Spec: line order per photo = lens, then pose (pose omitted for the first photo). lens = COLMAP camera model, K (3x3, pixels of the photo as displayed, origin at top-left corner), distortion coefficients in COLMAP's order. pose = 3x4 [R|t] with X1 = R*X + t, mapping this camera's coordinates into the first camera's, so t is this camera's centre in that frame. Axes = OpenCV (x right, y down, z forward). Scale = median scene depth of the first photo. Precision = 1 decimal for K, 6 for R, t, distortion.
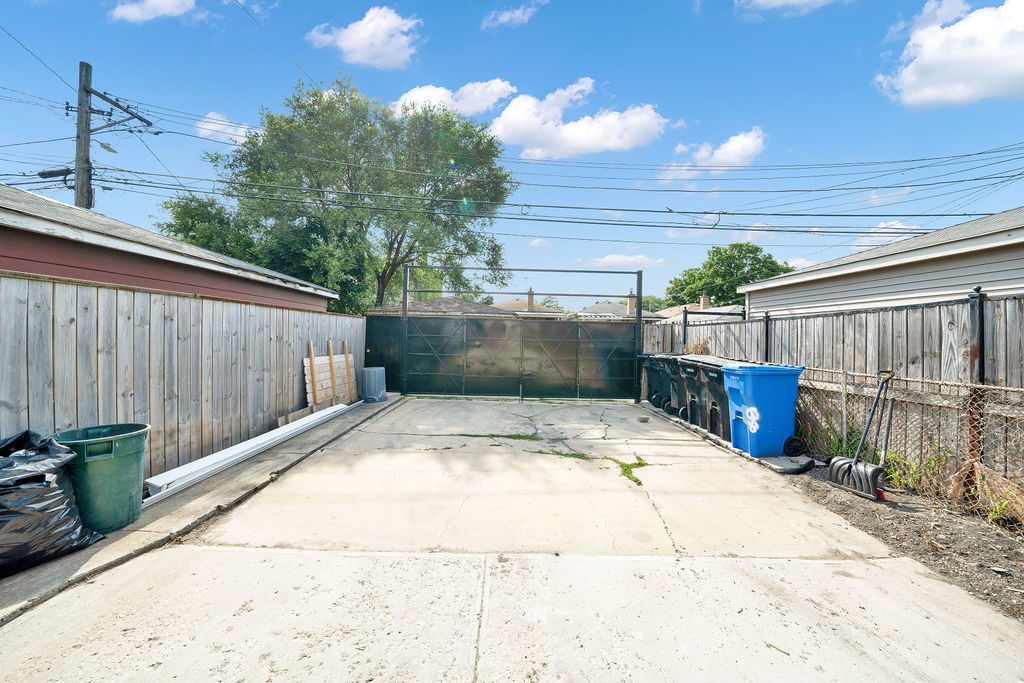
lens RADIAL K [[373.5, 0, 509.1], [0, 373.5, 338.7], [0, 0, 1]] dist [0.000298, 0.000004]
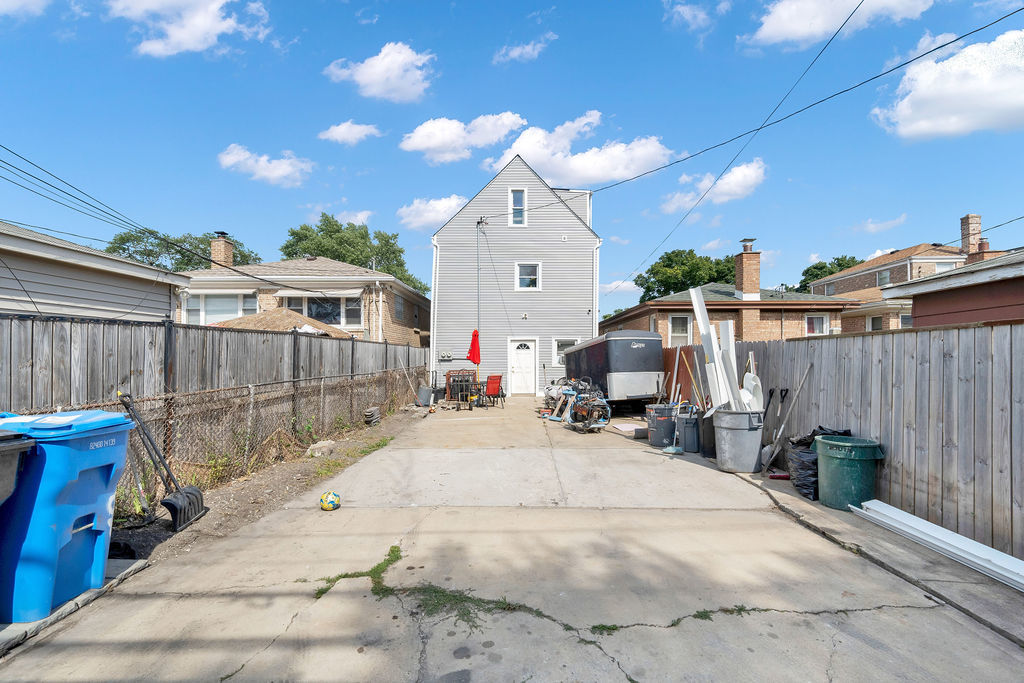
lens RADIAL K [[468.4, 0, 508.4], [0, 468.4, 357.5], [0, 0, 1]] dist [0.000259, 0.000032]
pose [[-0.998750, -0.025057, 0.043256, 0.076425], [-0.024754, 0.999665, 0.007534, -0.029841], [-0.043430, 0.006453, -0.999036, 2.026074]]
